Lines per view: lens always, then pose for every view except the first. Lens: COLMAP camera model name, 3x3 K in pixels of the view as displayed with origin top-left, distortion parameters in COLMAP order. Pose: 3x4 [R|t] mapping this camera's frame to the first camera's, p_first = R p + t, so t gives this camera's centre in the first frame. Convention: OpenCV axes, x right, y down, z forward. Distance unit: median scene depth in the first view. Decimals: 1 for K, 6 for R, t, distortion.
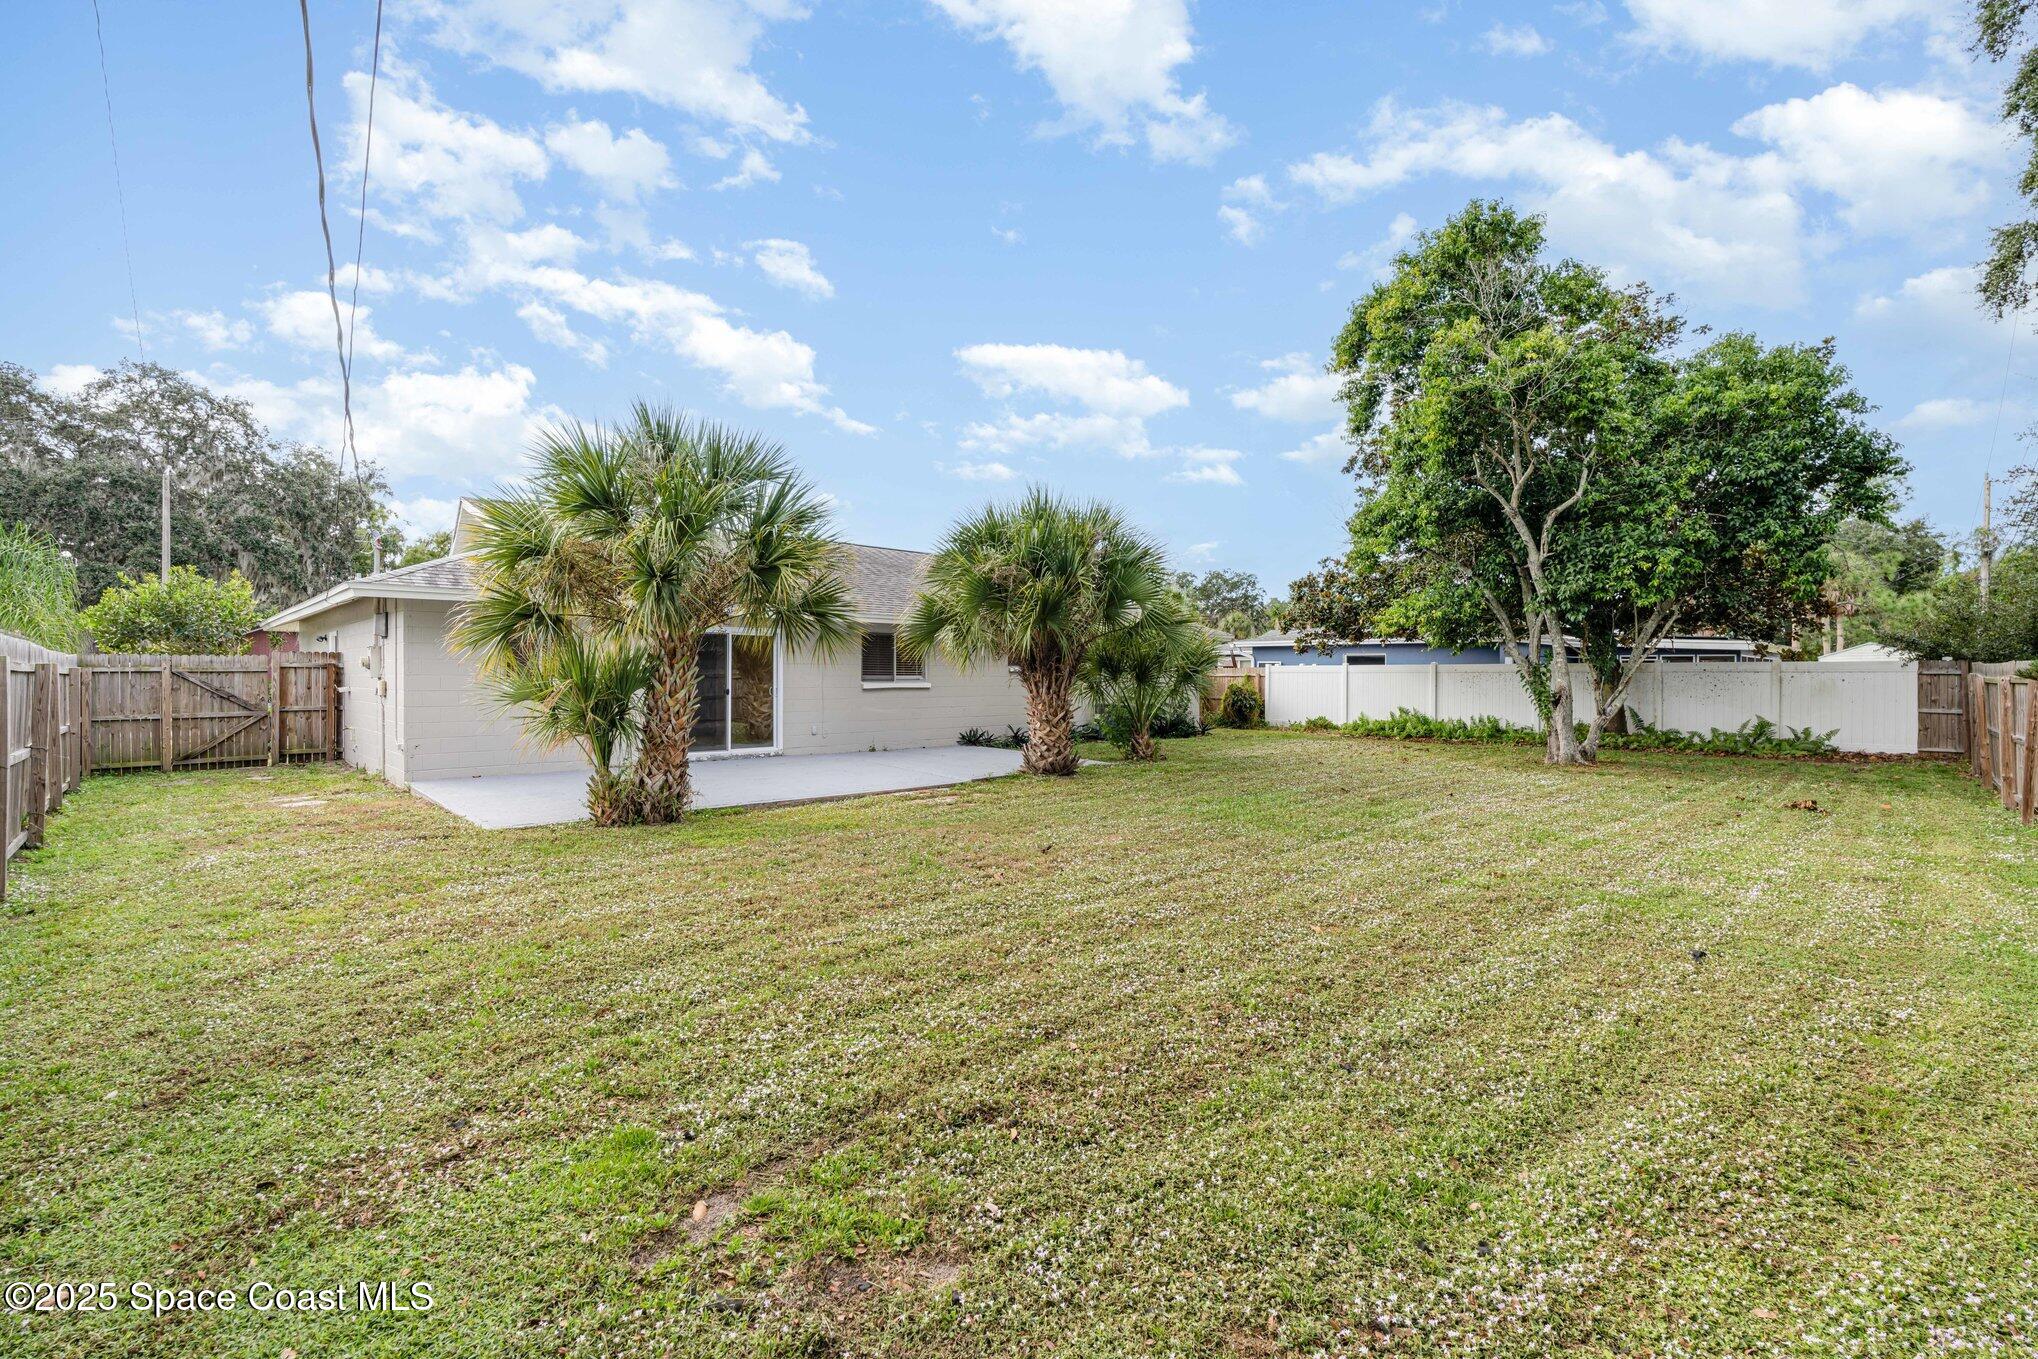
lens RADIAL K [[901.2, 0, 1025.5], [0, 901.2, 679.4], [0, 0, 1]] dist [0.001791, 0.000227]
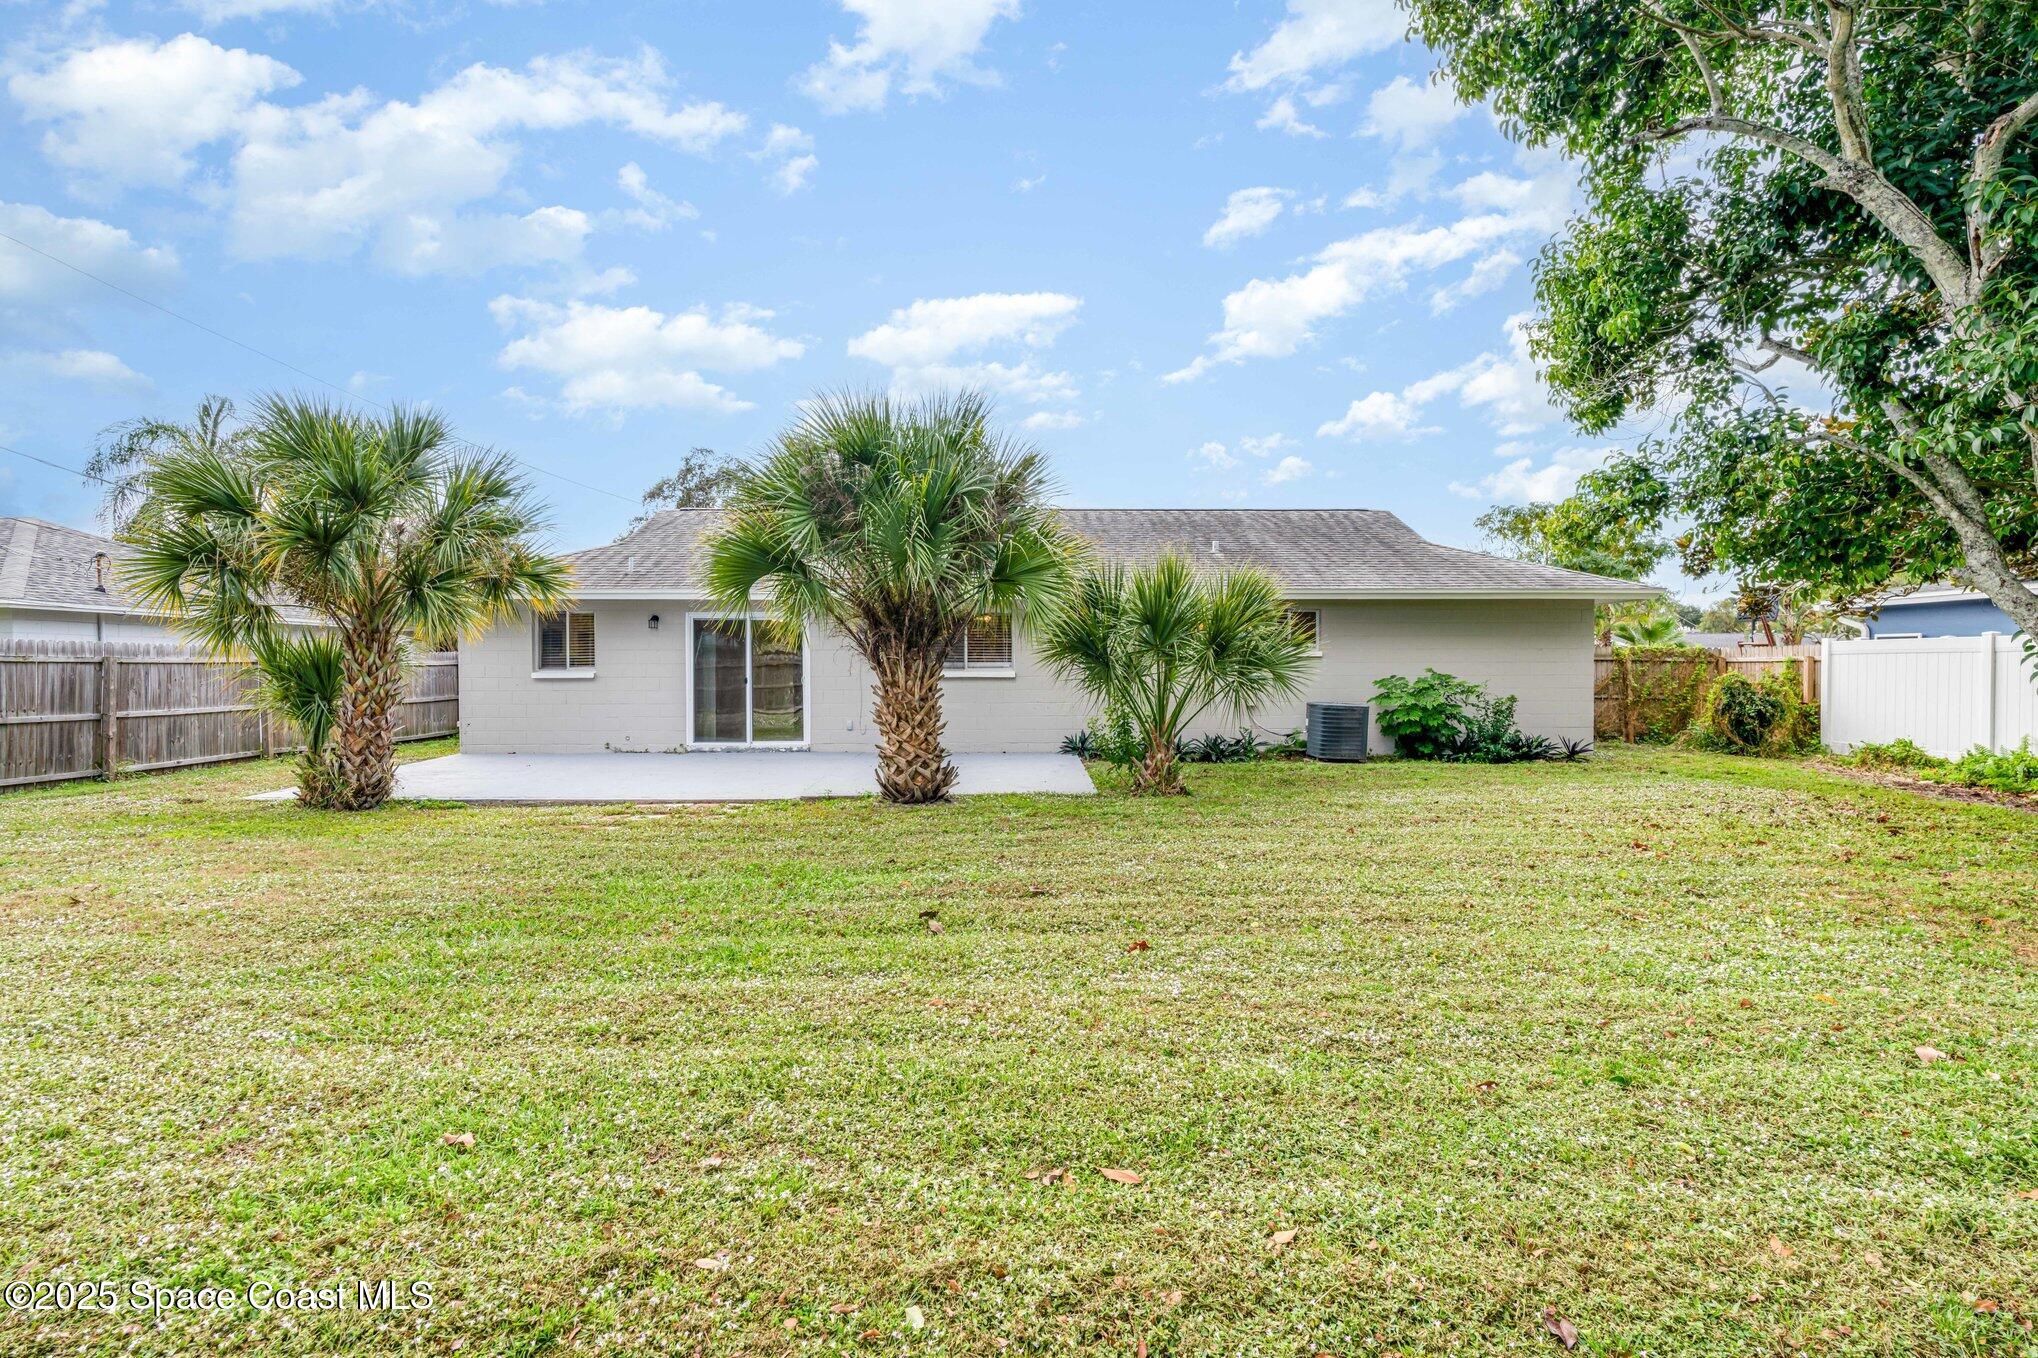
lens RADIAL K [[901.2, 0, 1025.5], [0, 901.2, 678.9], [0, 0, 1]] dist [0.001791, 0.000227]
pose [[0.719932, 0.006378, -0.694015, 0.551435], [0.000414, 0.999954, 0.009619, 0.003168], [0.694045, -0.007212, 0.719896, 0.532140]]
